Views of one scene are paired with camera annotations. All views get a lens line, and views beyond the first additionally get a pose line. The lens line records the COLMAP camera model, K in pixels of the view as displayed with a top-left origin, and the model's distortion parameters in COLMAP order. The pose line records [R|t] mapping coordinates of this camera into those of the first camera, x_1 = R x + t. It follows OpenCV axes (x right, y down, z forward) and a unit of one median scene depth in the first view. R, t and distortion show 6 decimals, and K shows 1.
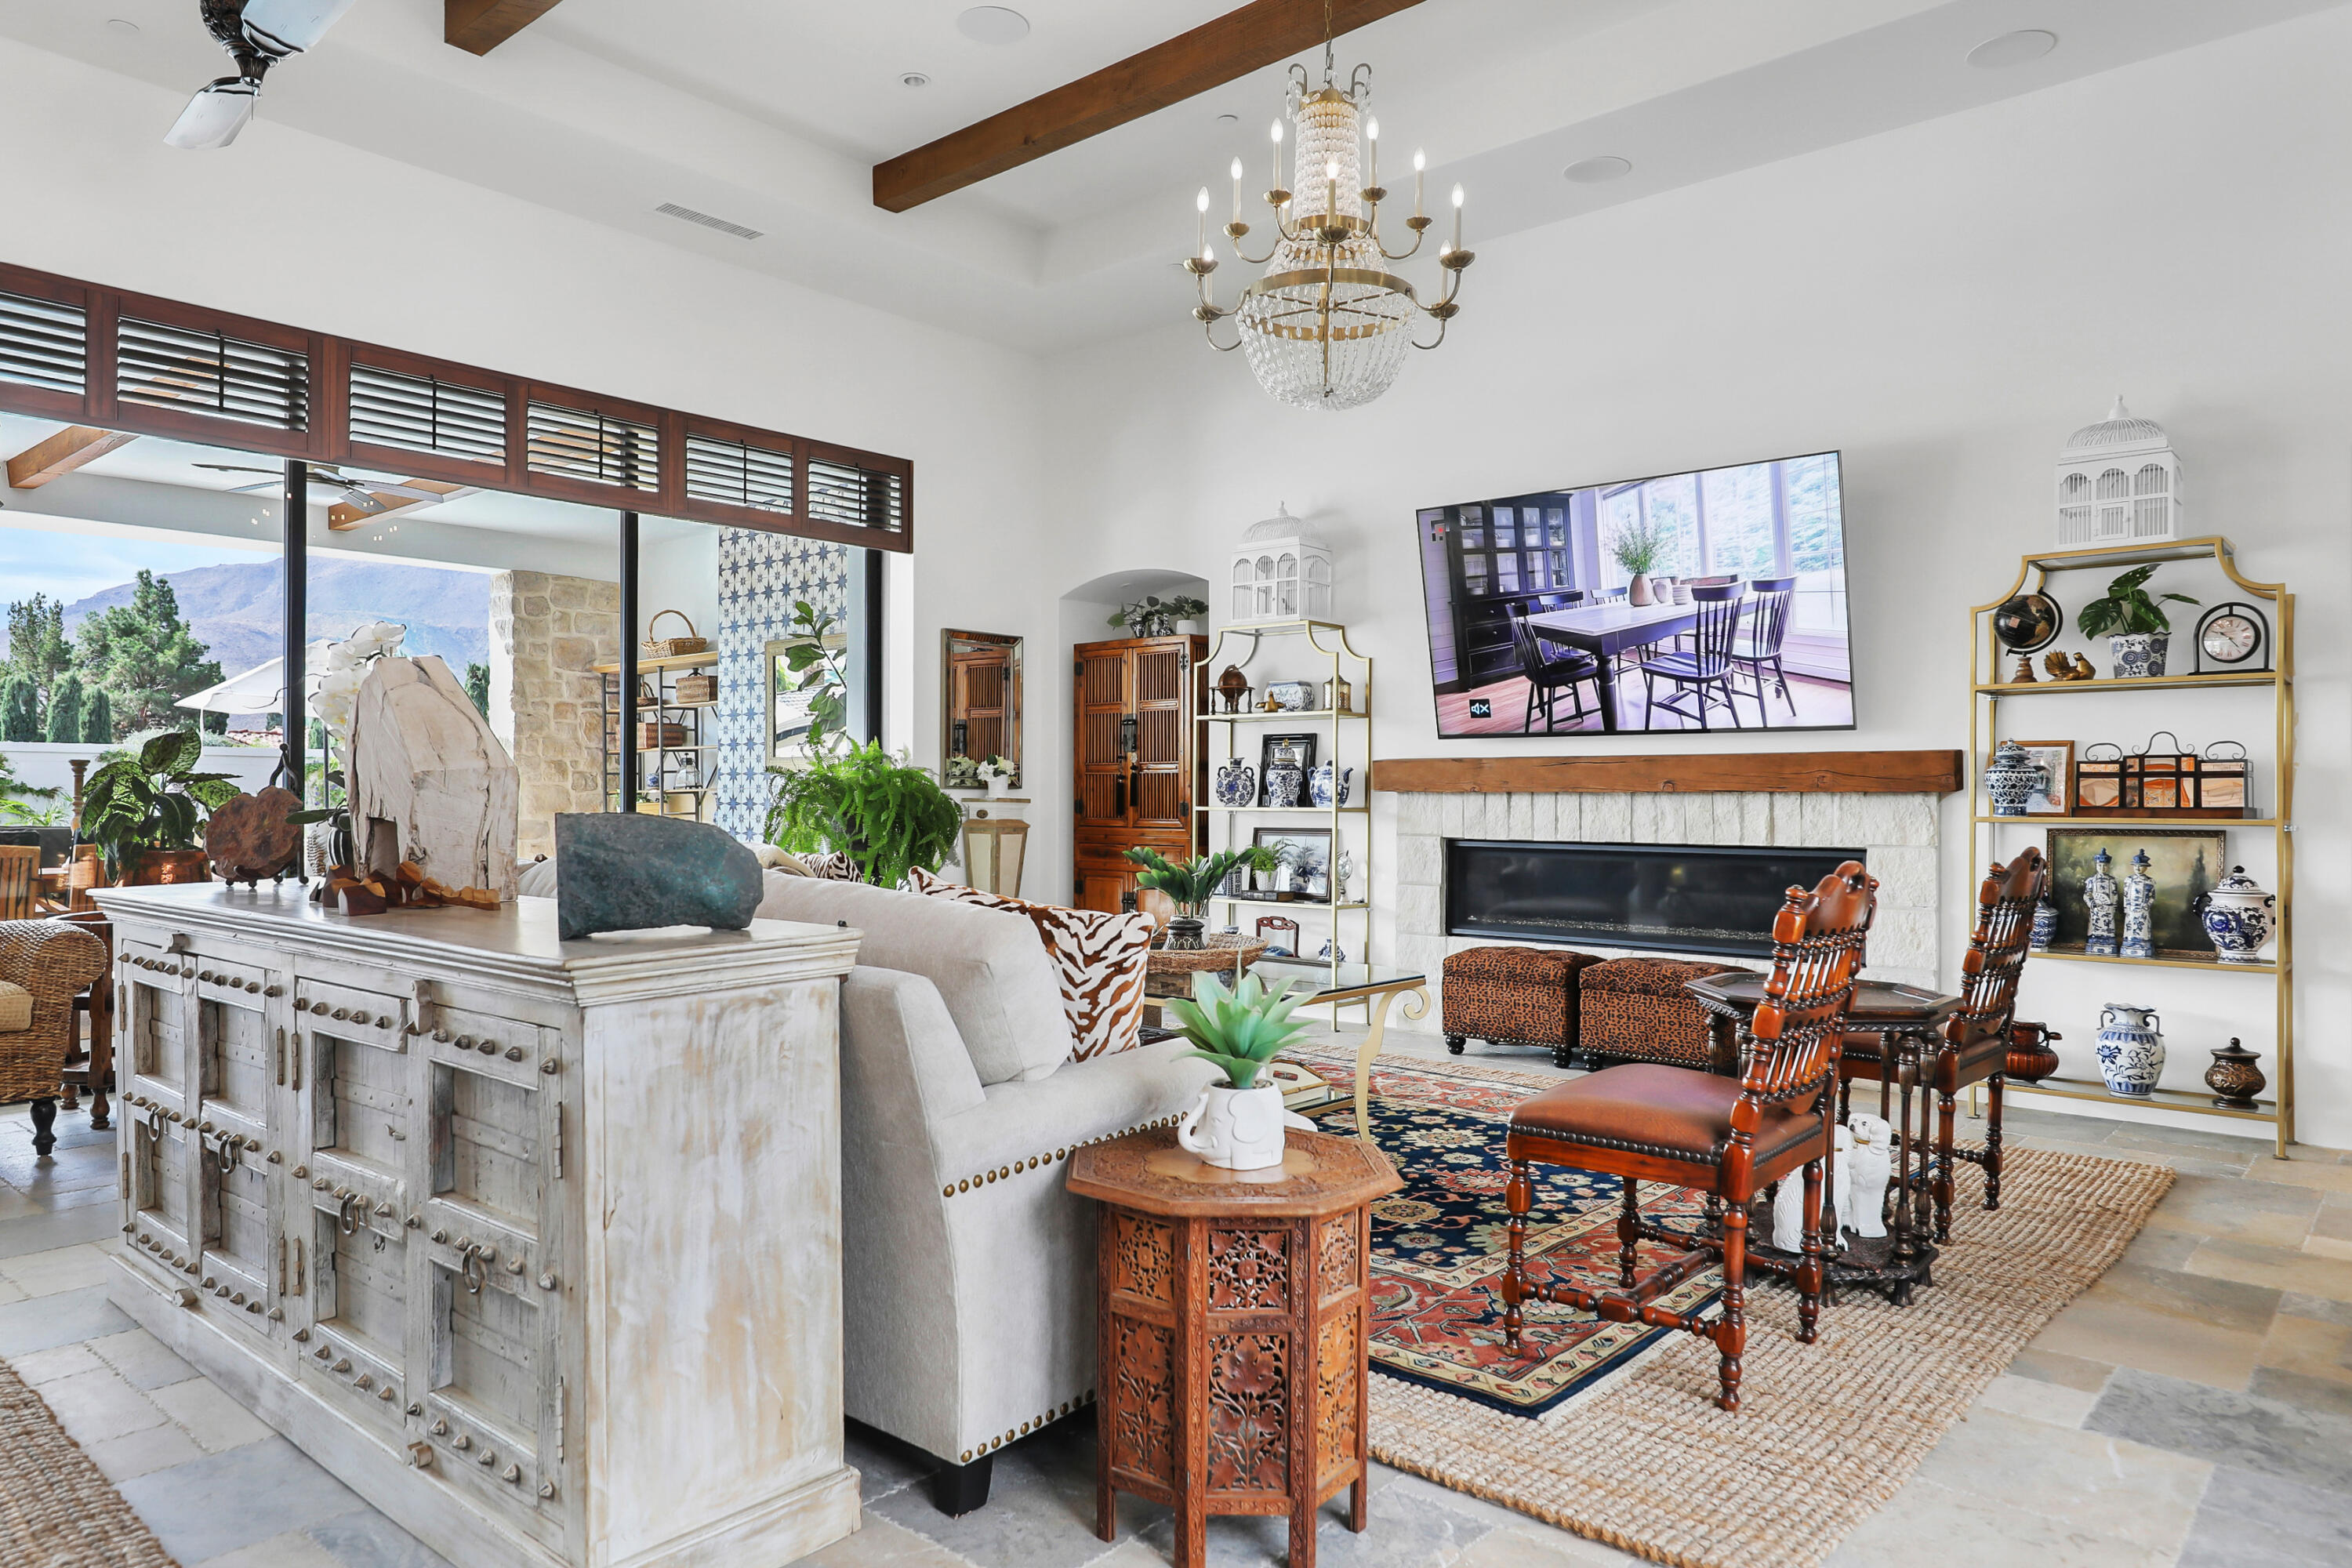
lens RADIAL K [[1454.2, 0, 1175.5], [0, 1454.2, 772.8], [0, 0, 1]] dist [0.001535, 0.002986]
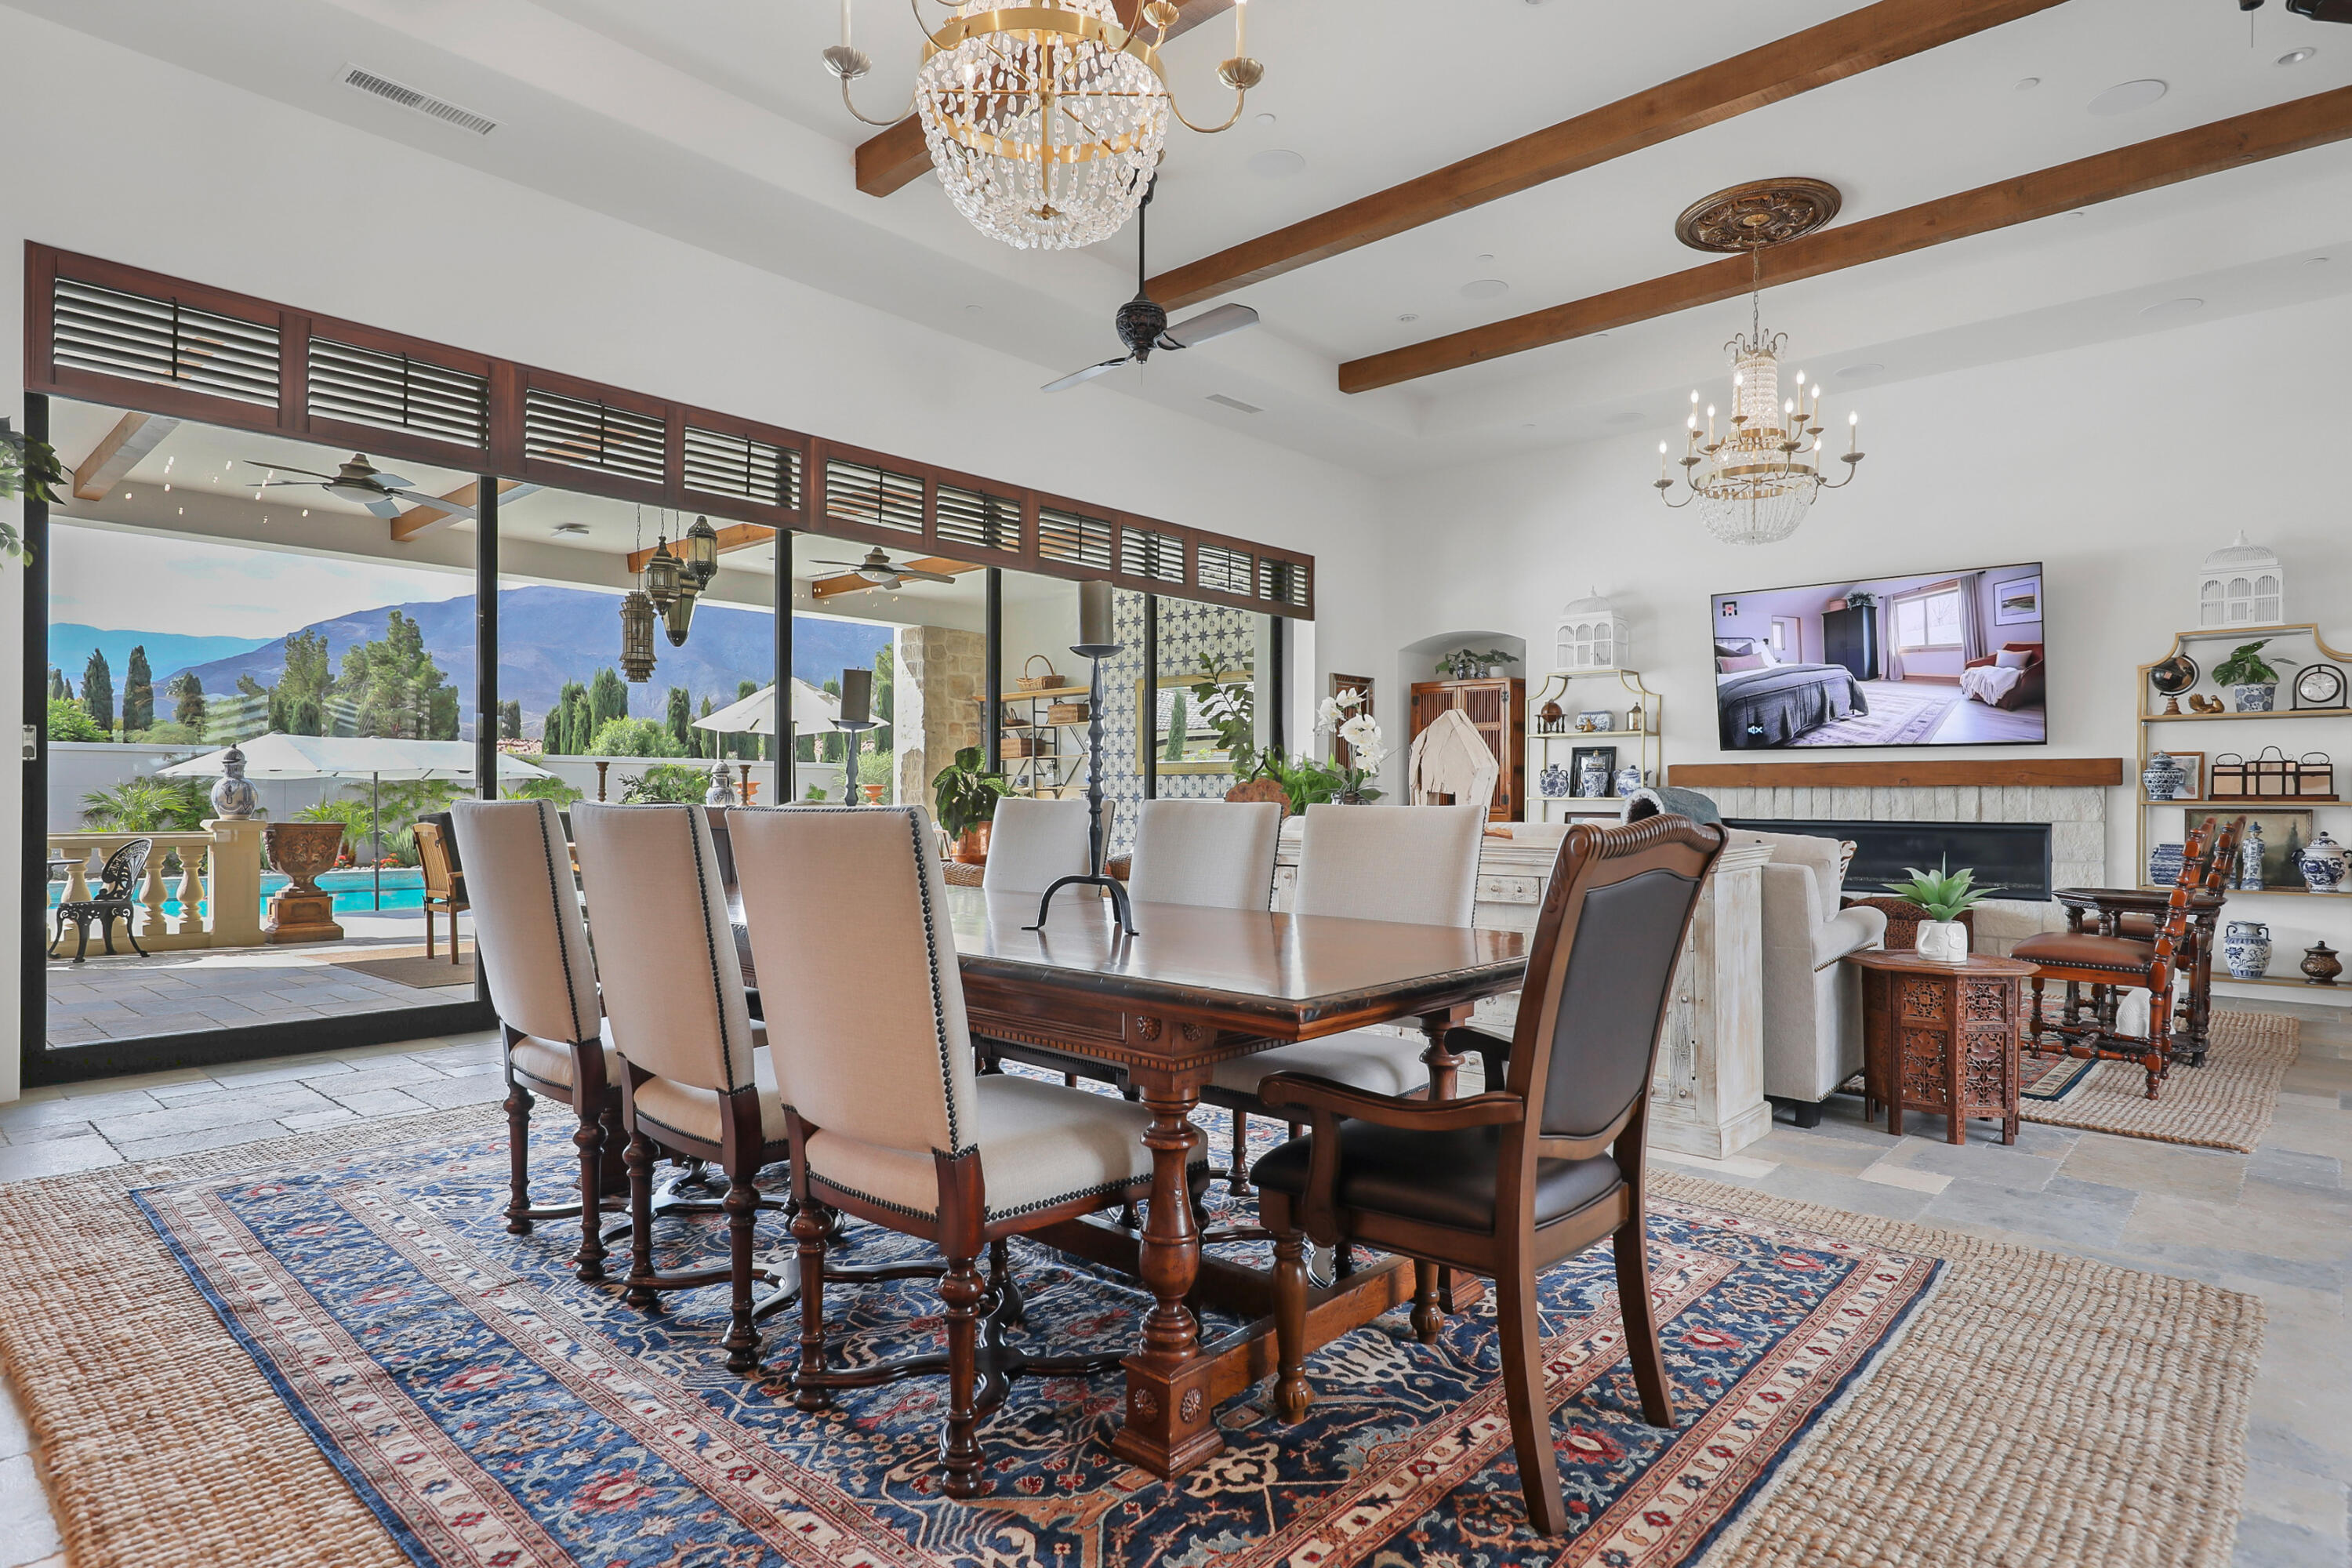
lens RADIAL K [[1233.3, 0, 1176.0], [0, 1233.3, 784.0], [0, 0, 1]] dist [0.001590, -0.000496]
pose [[0.999696, 0.000743, -0.024655, -0.402777], [-0.000624, 0.999988, 0.004836, 0.005751], [0.024658, -0.004819, 0.999684, -0.306540]]
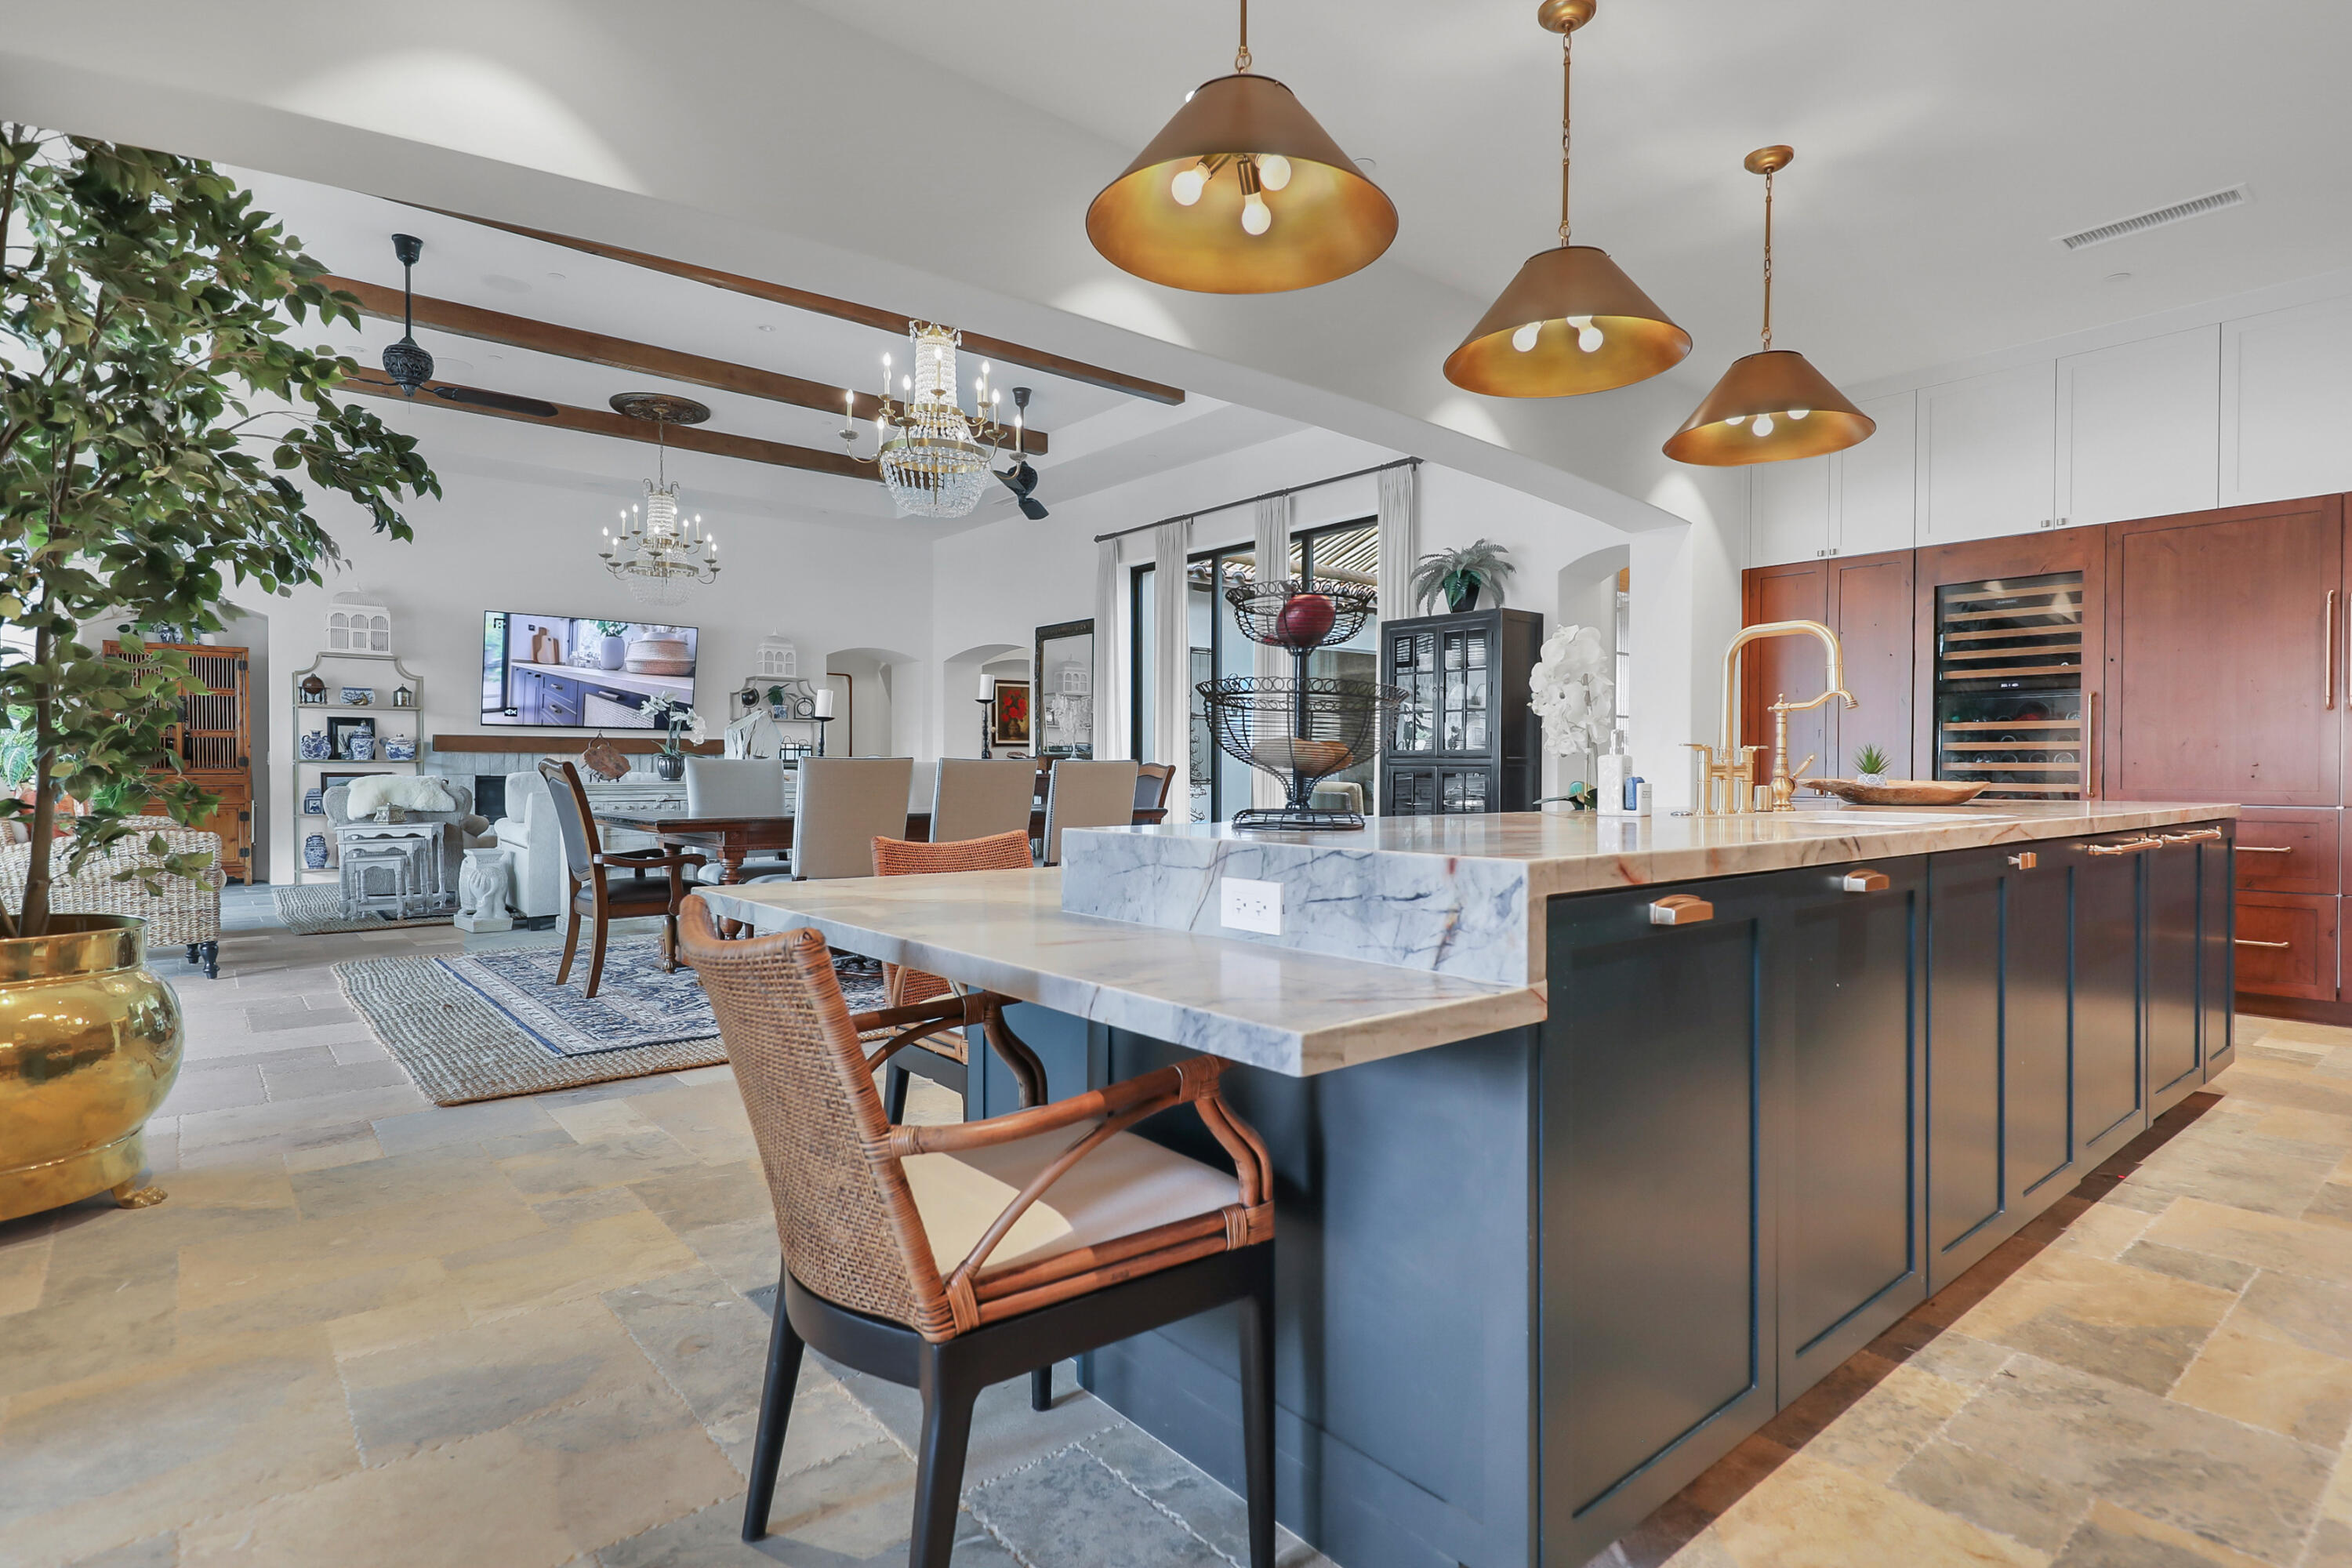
lens RADIAL K [[1182.8, 0, 1233.9], [0, 1182.8, 780.1], [0, 0, 1]] dist [0.001501, 0.000343]
pose [[0.143221, -0.011429, 0.989625, -1.519456], [-0.015643, 0.999782, 0.013810, 0.015168], [-0.989567, -0.017458, 0.143011, -0.299608]]
